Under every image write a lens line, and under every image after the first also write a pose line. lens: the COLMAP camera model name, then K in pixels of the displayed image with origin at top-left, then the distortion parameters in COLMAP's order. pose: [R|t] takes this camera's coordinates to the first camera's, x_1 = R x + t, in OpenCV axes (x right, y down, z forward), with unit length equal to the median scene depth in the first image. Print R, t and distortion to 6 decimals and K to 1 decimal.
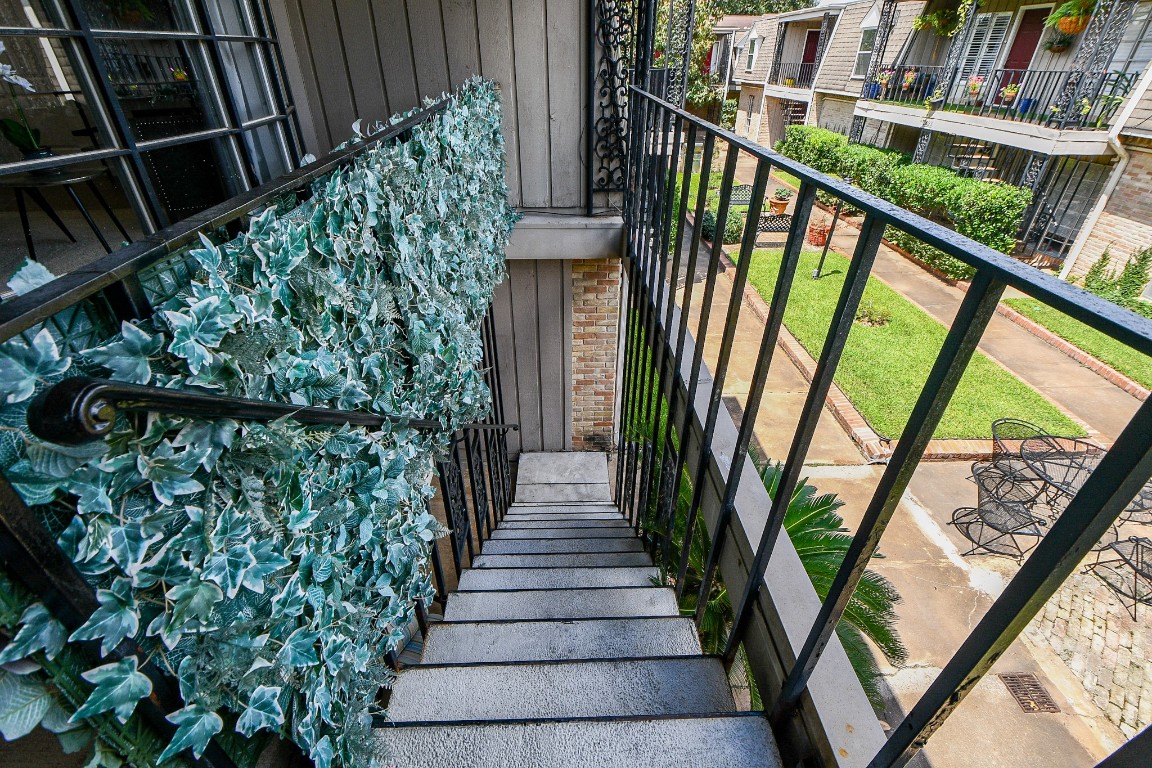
lens RADIAL K [[509.9, 0, 580.7], [0, 509.9, 382.4], [0, 0, 1]] dist [-0.000964, -0.009168]
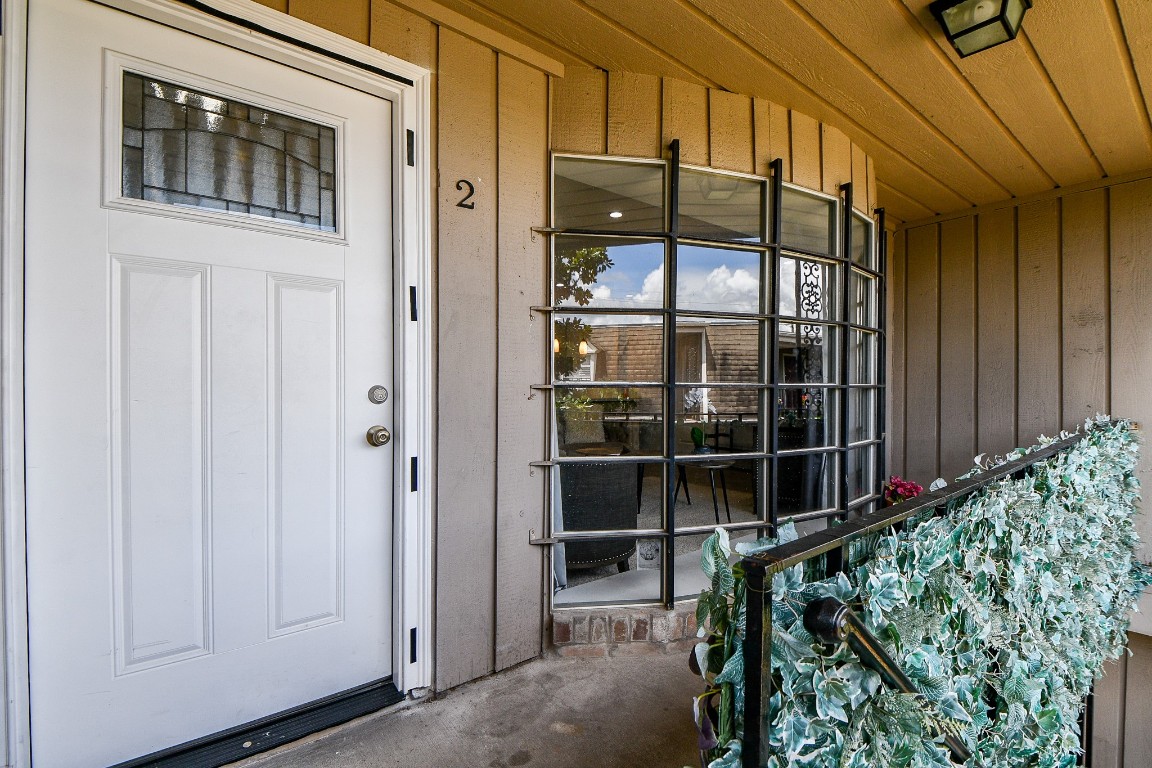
lens RADIAL K [[509.9, 0, 580.0], [0, 509.9, 389.0], [0, 0, 1]] dist [-0.000964, -0.009168]
pose [[0.588010, -0.011428, -0.808773, -0.046483], [-0.427520, 0.844426, -0.322756, 0.076934], [0.686638, 0.535550, 0.491645, -0.179541]]
